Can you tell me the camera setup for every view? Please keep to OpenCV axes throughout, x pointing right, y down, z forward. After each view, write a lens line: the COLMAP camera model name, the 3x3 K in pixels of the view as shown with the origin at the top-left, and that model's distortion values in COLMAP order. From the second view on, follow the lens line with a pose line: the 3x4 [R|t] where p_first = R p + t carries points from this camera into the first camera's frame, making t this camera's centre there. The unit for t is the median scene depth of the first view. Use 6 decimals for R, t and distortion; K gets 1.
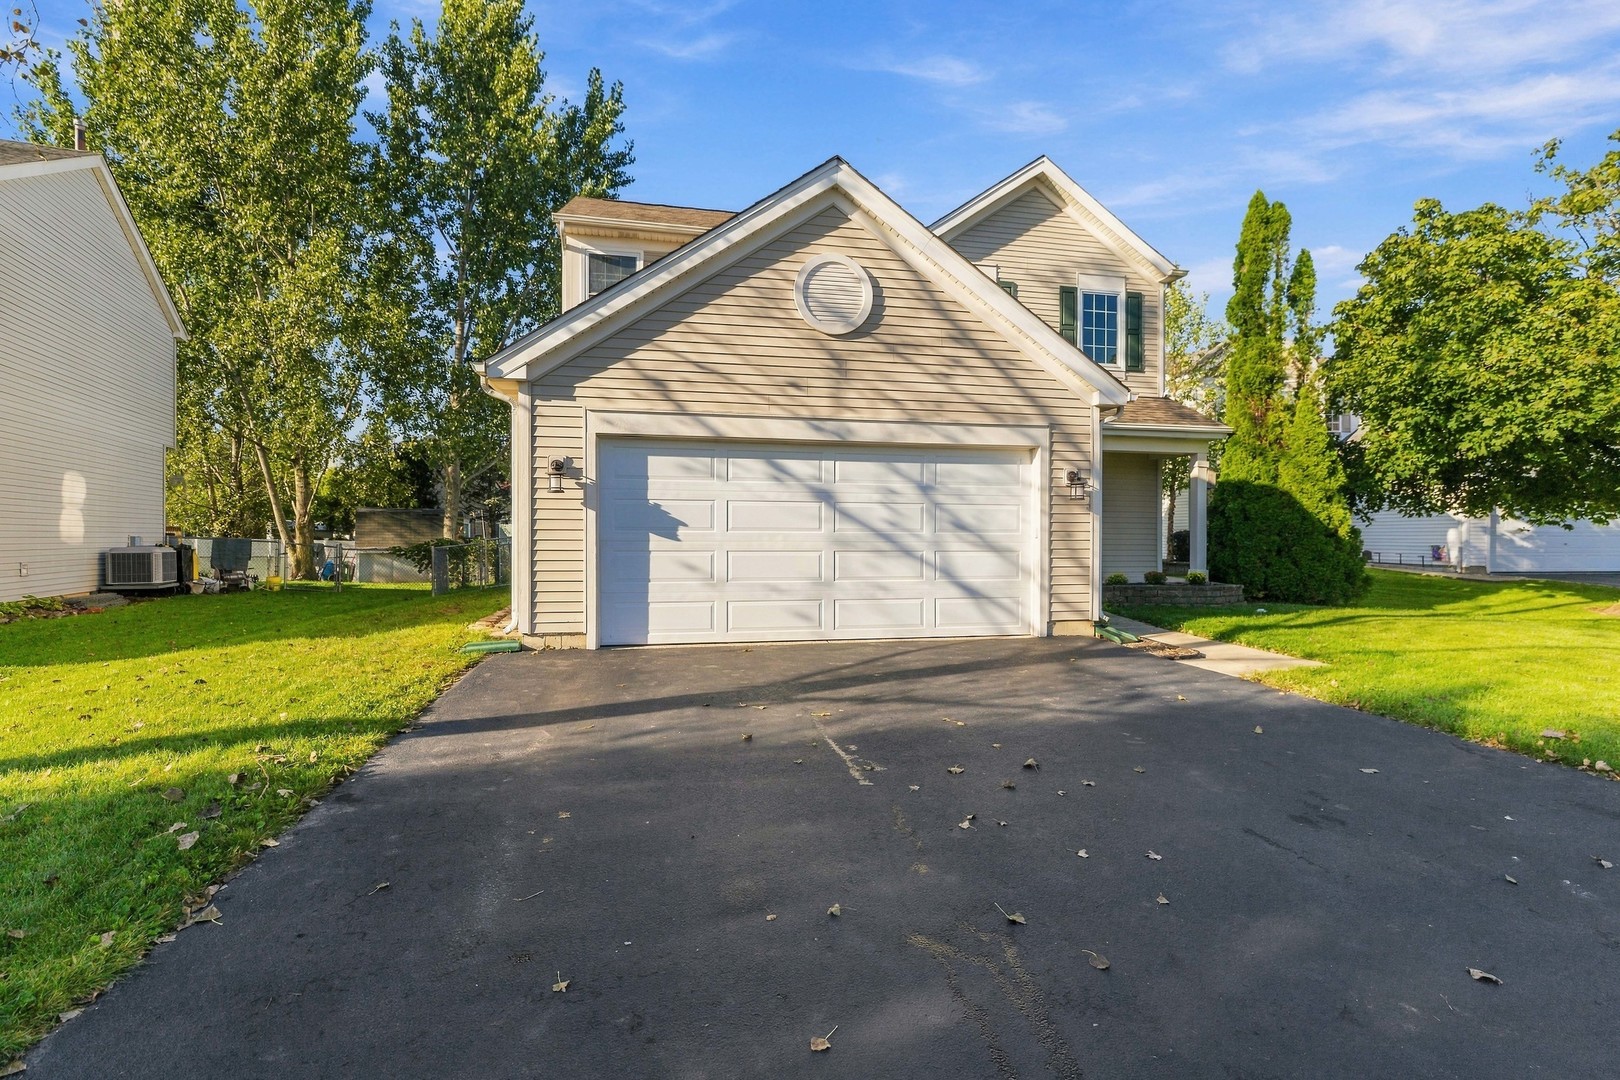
lens RADIAL K [[782.4, 0, 810.0], [0, 782.4, 540.0], [0, 0, 1]] dist [-0.001685, -0.000297]
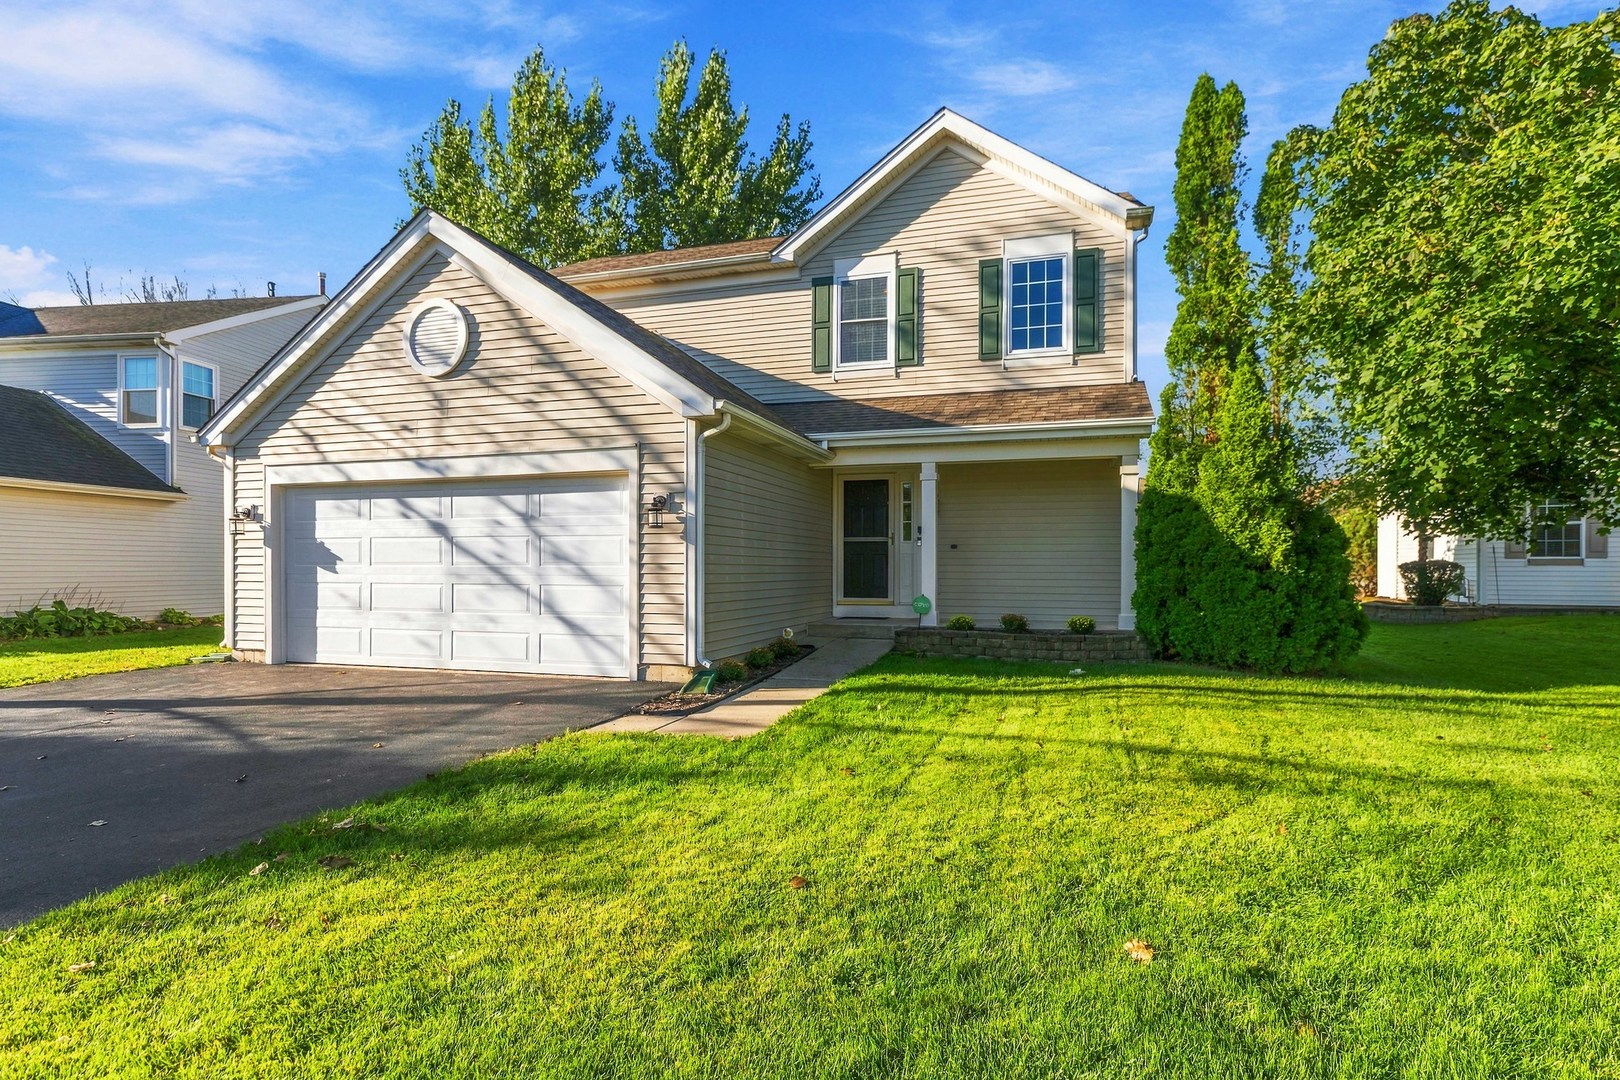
lens RADIAL K [[815.6, 0, 809.9], [0, 815.6, 571.9], [0, 0, 1]] dist [-0.003278, -0.000558]
pose [[0.868337, -0.000166, -0.495975, 0.975343], [-0.000387, 0.999999, -0.001012, -0.000591], [0.495975, 0.001071, 0.868336, 0.295392]]
